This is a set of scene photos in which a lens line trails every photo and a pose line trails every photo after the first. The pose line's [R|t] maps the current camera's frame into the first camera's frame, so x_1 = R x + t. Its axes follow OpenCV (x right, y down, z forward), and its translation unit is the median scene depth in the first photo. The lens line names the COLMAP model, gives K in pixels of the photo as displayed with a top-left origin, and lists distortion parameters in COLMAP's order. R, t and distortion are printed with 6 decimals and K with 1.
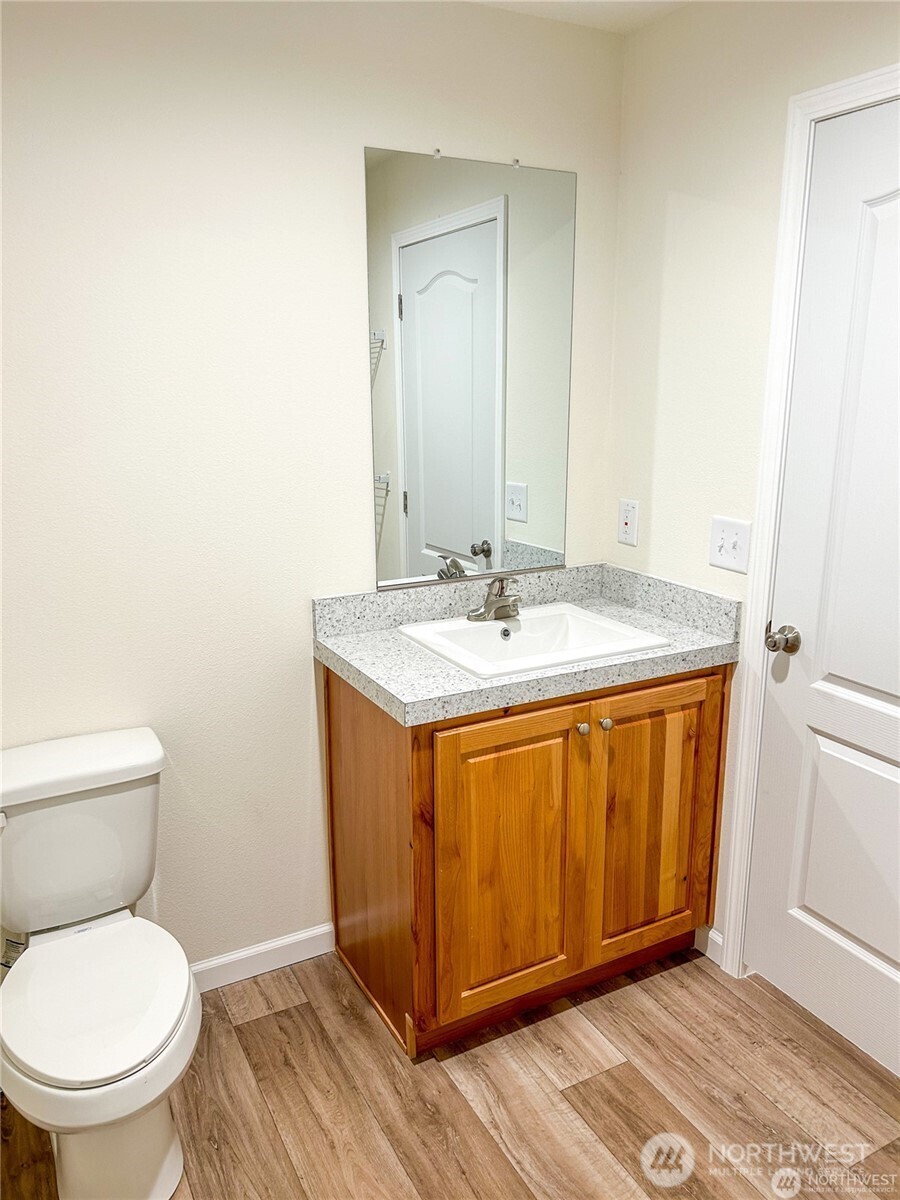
lens RADIAL K [[912.3, 0, 443.2], [0, 912.3, 596.6], [0, 0, 1]] dist [0.066147, -0.069767]
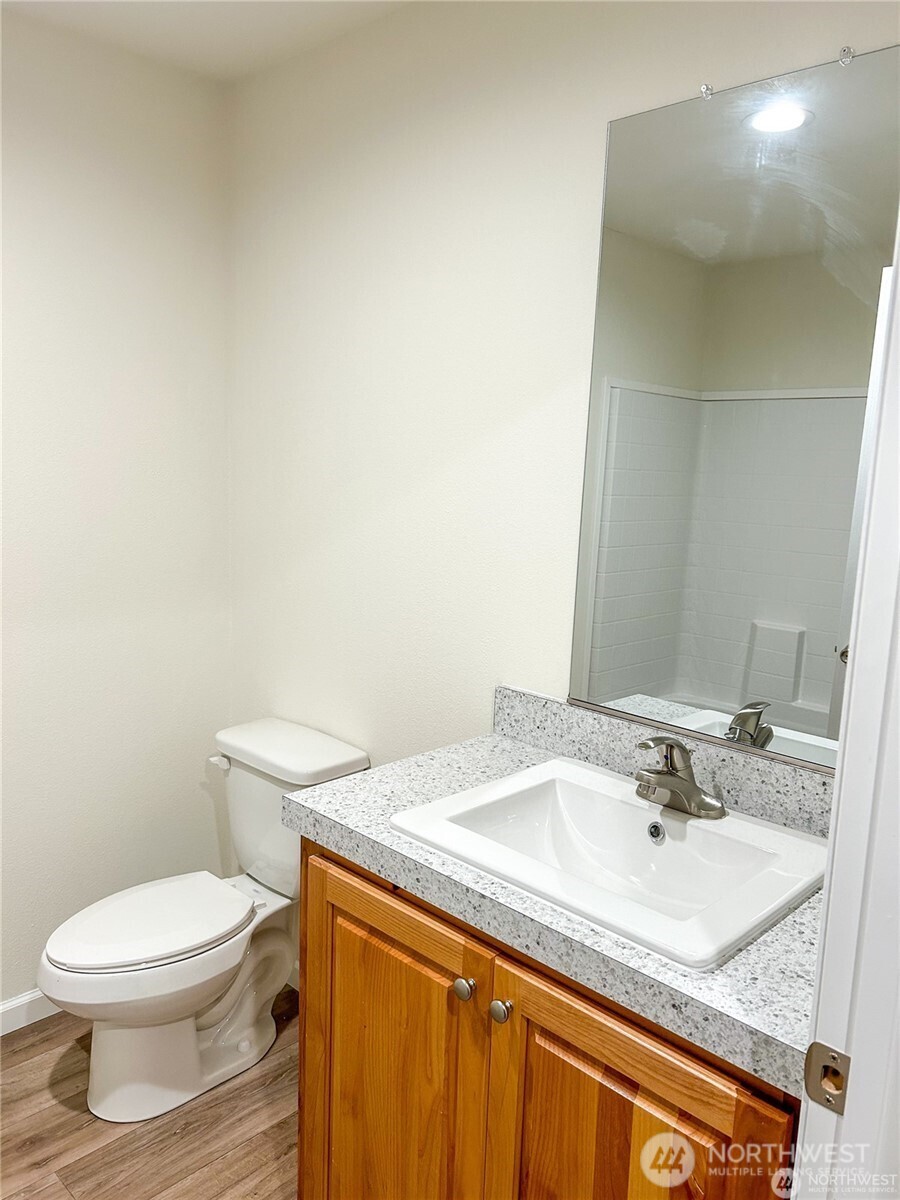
lens RADIAL K [[912.3, 0, 445.0], [0, 912.3, 603.2], [0, 0, 1]] dist [0.066147, -0.069767]
pose [[0.295673, 0.175913, -0.938952, 0.652316], [-0.257477, 0.961199, 0.099002, -0.147688], [0.919936, 0.212486, 0.329495, 0.724954]]
